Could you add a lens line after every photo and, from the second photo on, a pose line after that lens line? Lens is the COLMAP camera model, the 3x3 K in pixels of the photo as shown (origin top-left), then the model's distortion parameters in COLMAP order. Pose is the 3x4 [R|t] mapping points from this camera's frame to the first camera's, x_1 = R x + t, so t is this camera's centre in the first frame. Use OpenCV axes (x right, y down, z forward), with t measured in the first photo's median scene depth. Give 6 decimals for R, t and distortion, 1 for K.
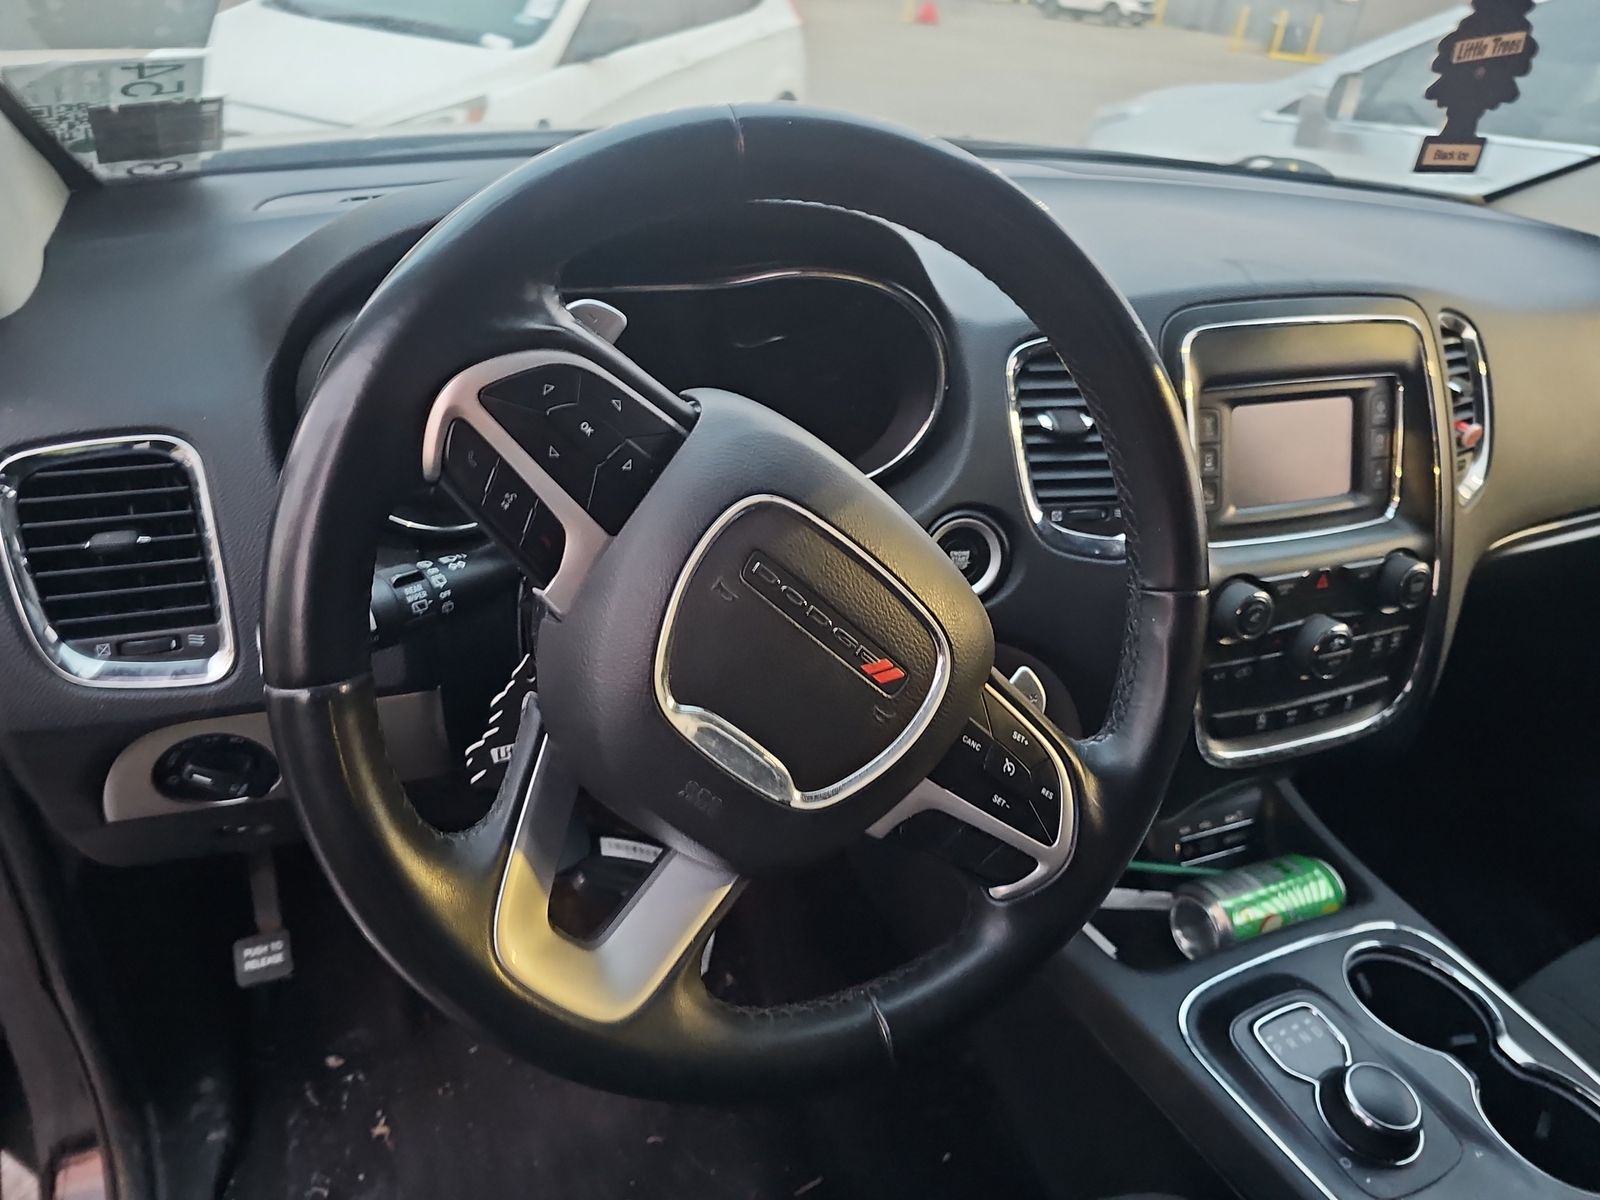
lens RADIAL K [[1090.5, 0, 799.8], [0, 1090.5, 569.5], [0, 0, 1]] dist [-0.070219, 0.057253]
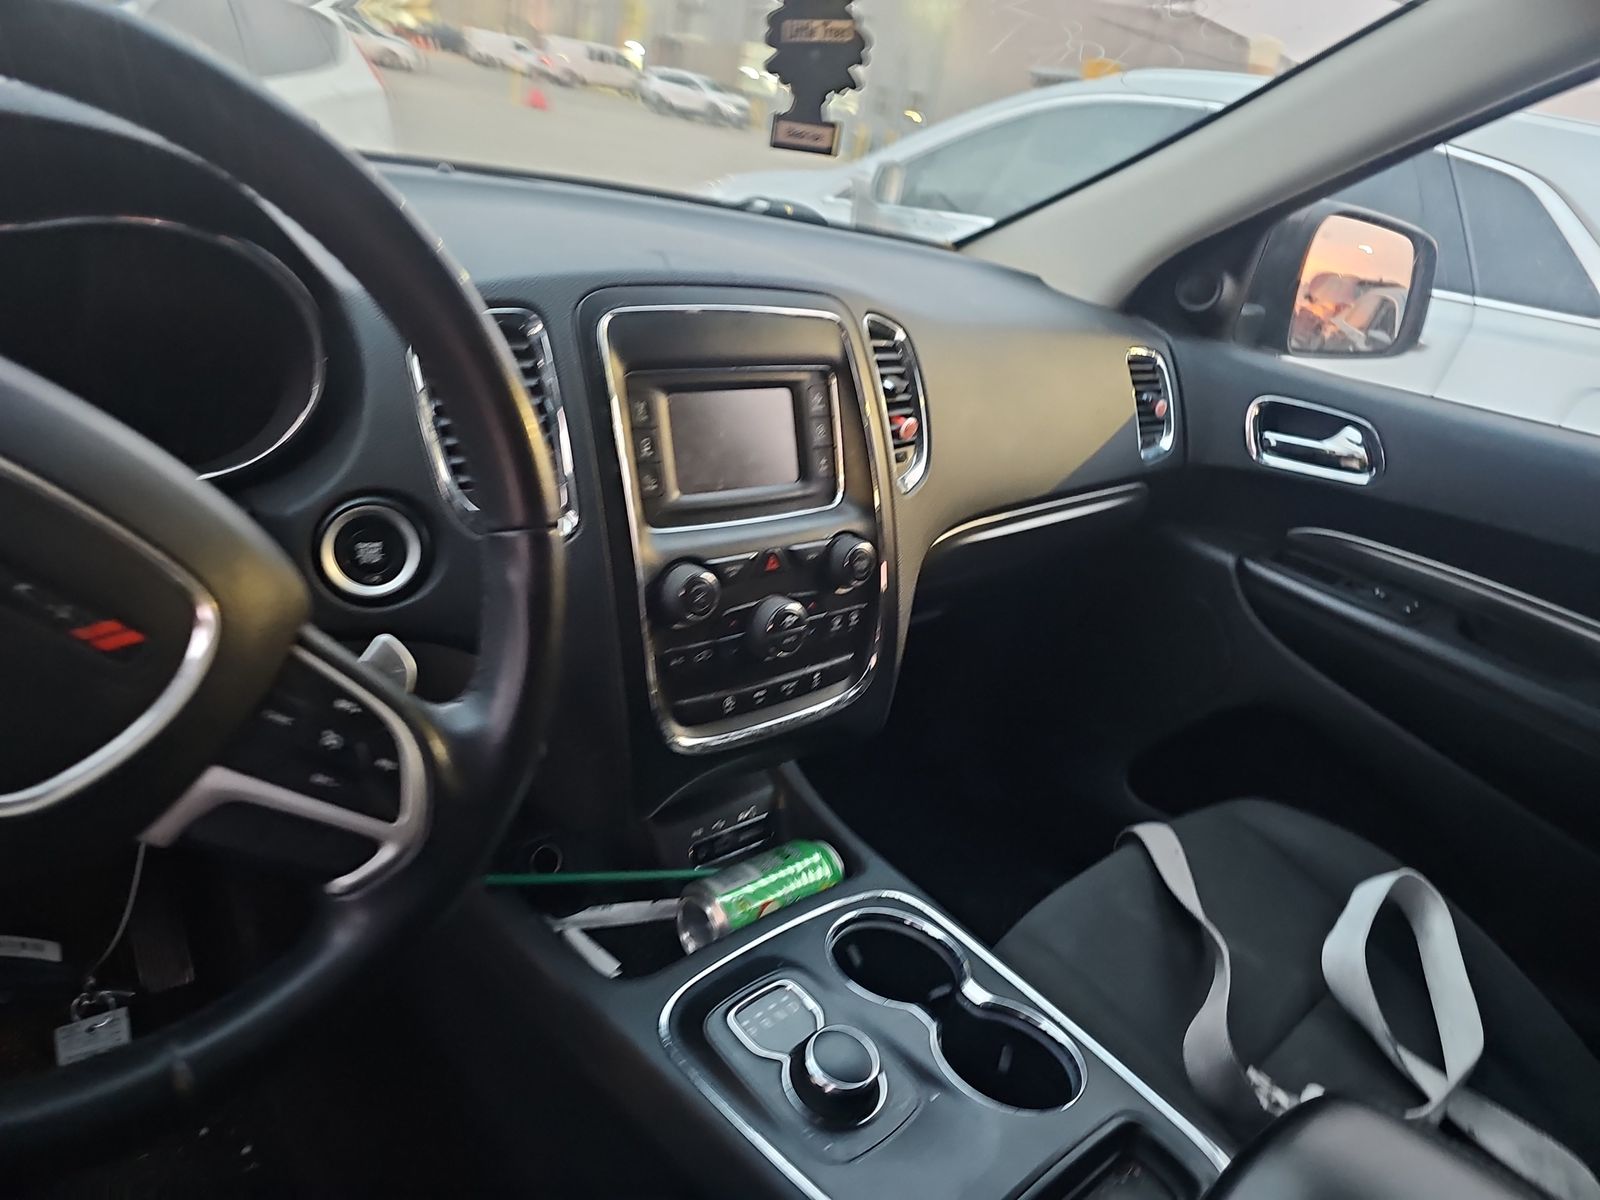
lens RADIAL K [[1061.8, 0, 796.2], [0, 1061.8, 566.0], [0, 0, 1]] dist [0.055472, -0.066709]
pose [[0.944172, -0.051237, 0.325443, 0.170172], [0.073431, 0.995711, -0.056275, 0.072892], [-0.321164, 0.077031, 0.943885, 0.021614]]
